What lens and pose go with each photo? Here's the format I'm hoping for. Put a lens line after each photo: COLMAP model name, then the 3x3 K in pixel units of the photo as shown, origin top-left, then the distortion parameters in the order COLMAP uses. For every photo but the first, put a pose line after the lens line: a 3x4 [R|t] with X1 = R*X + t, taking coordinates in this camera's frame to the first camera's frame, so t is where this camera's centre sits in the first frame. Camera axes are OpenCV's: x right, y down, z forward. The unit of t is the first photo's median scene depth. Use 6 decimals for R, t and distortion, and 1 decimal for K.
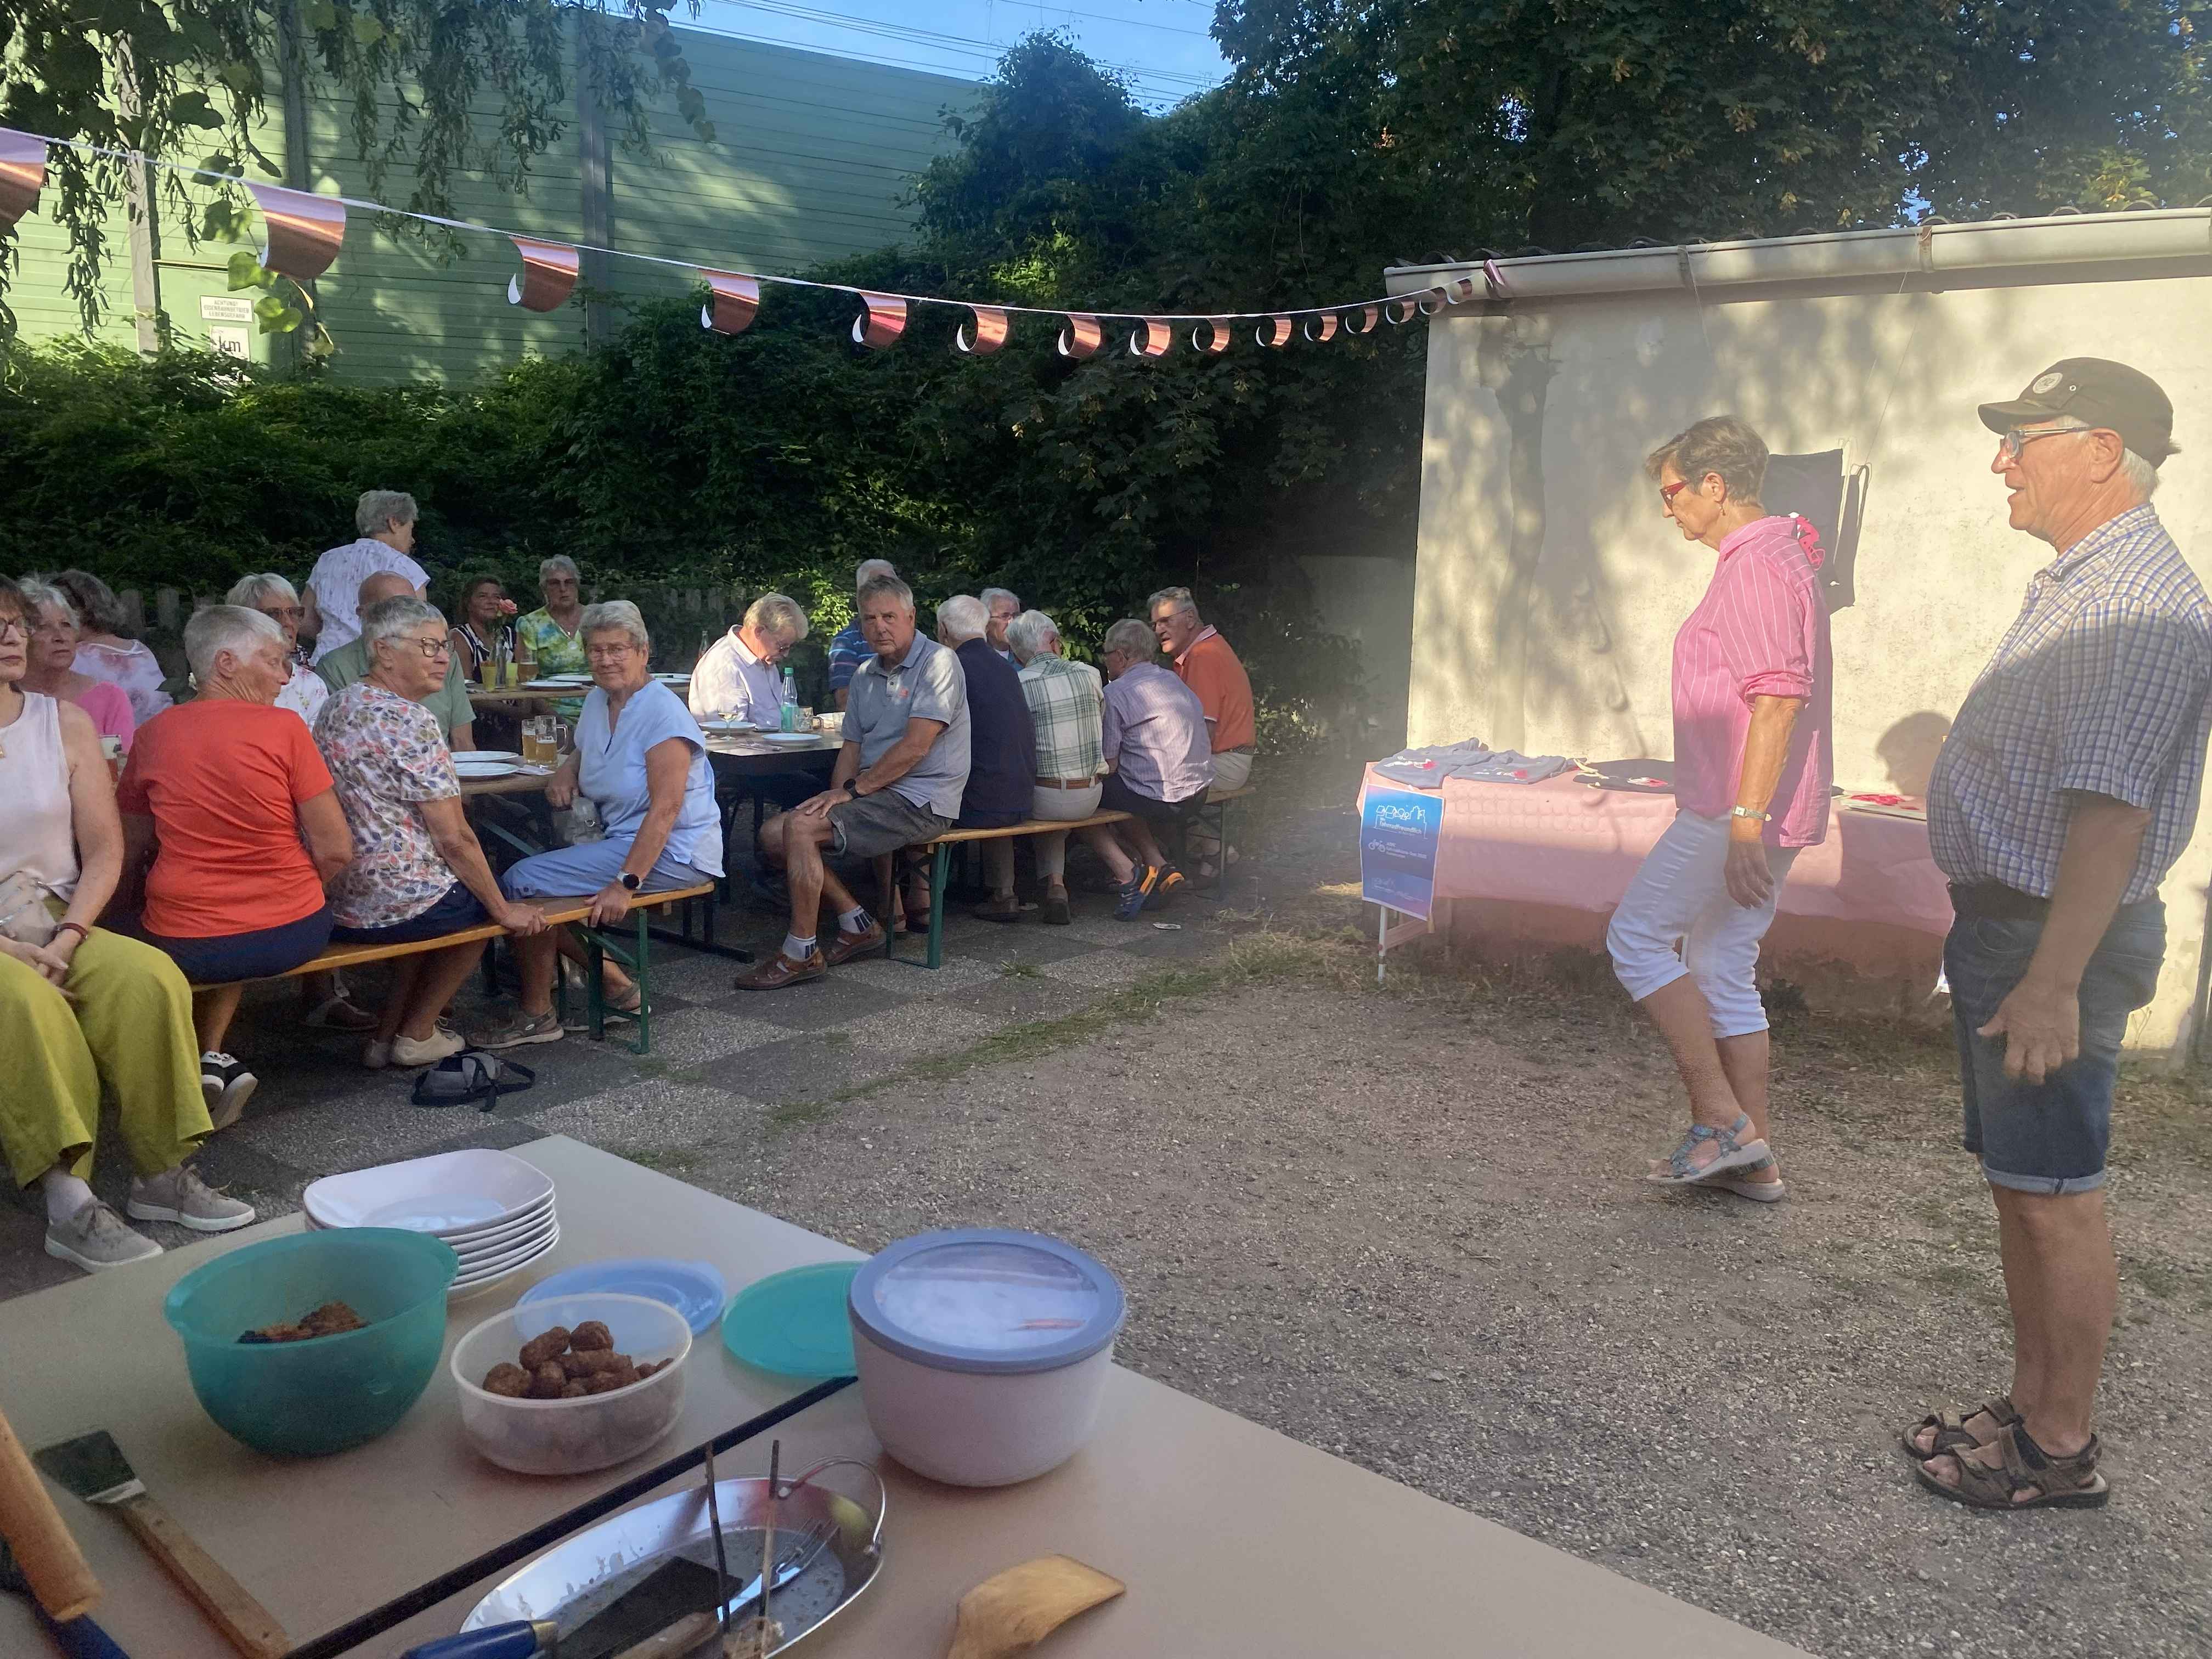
lens RADIAL K [[1680.2, 0, 1187.2], [0, 1680.2, 869.2], [0, 0, 1]] dist [0.145348, -0.163811]
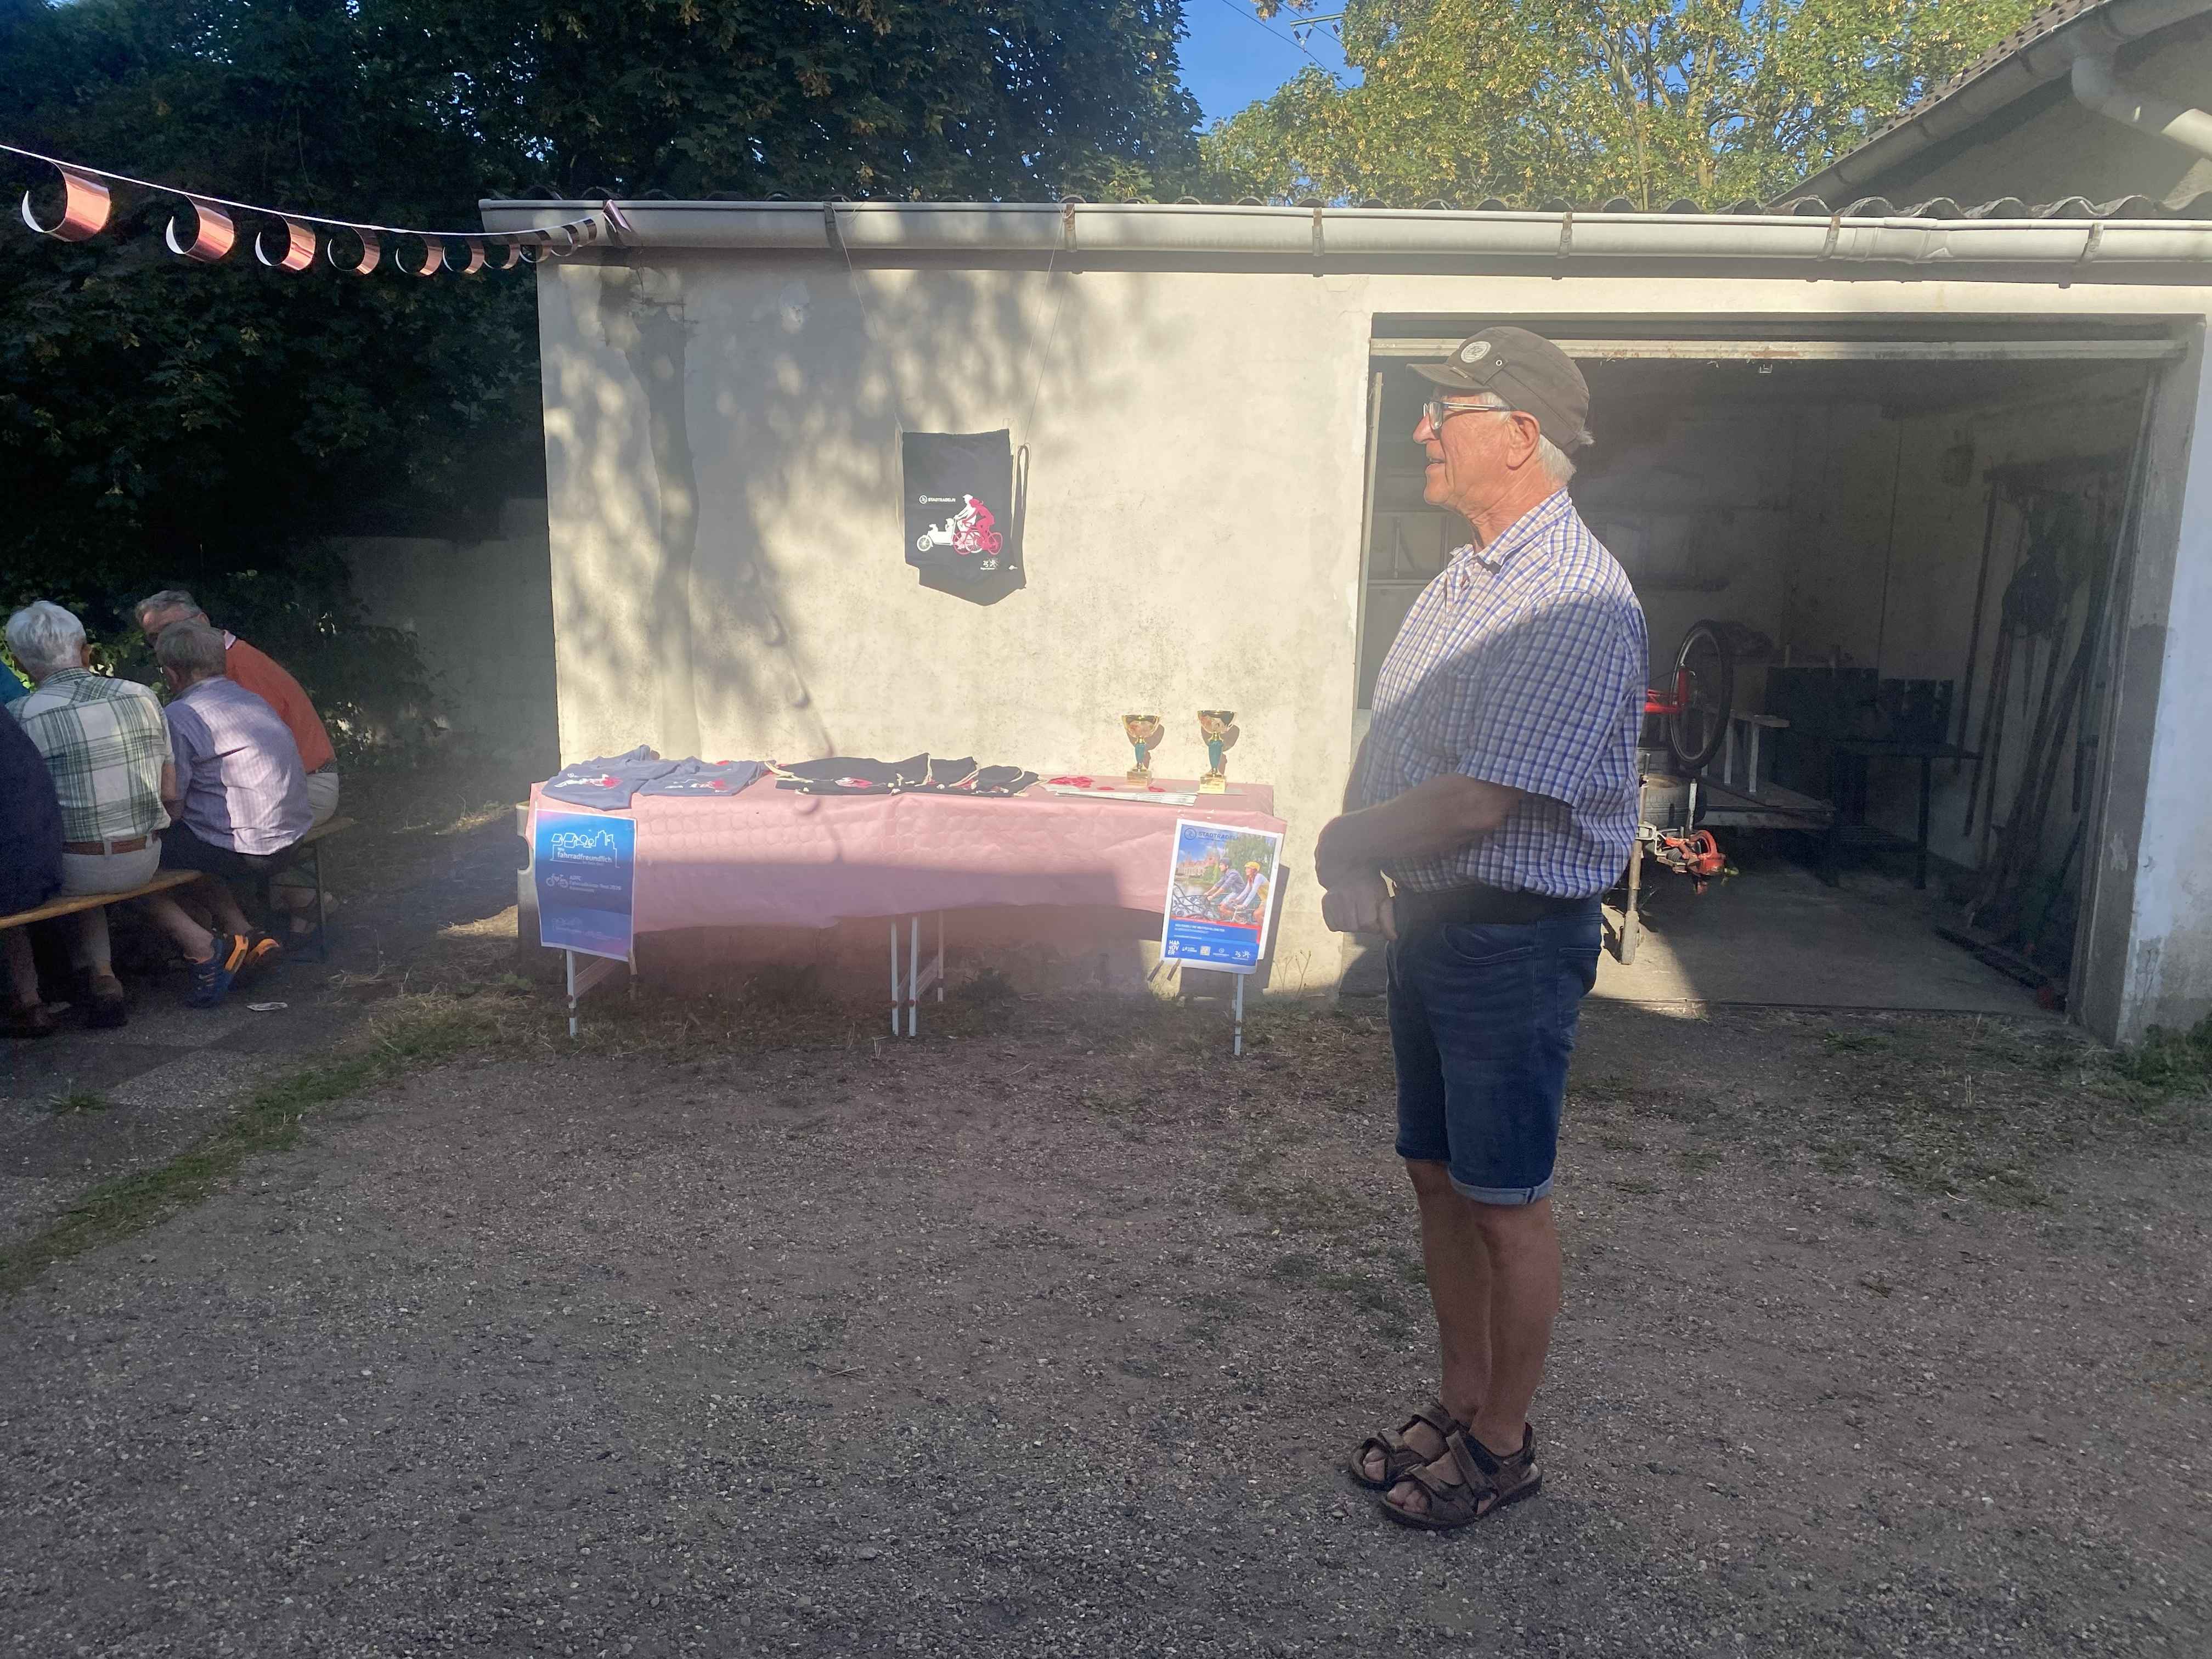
lens RADIAL K [[1678.1, 0, 1096.1], [0, 1678.1, 881.1], [0, 0, 1]] dist [0.038292, -0.022667]
pose [[0.868629, -0.116421, 0.481591, -0.057442], [0.105721, 0.993168, 0.049404, -0.026696], [-0.484052, 0.008000, 0.875003, 0.121021]]
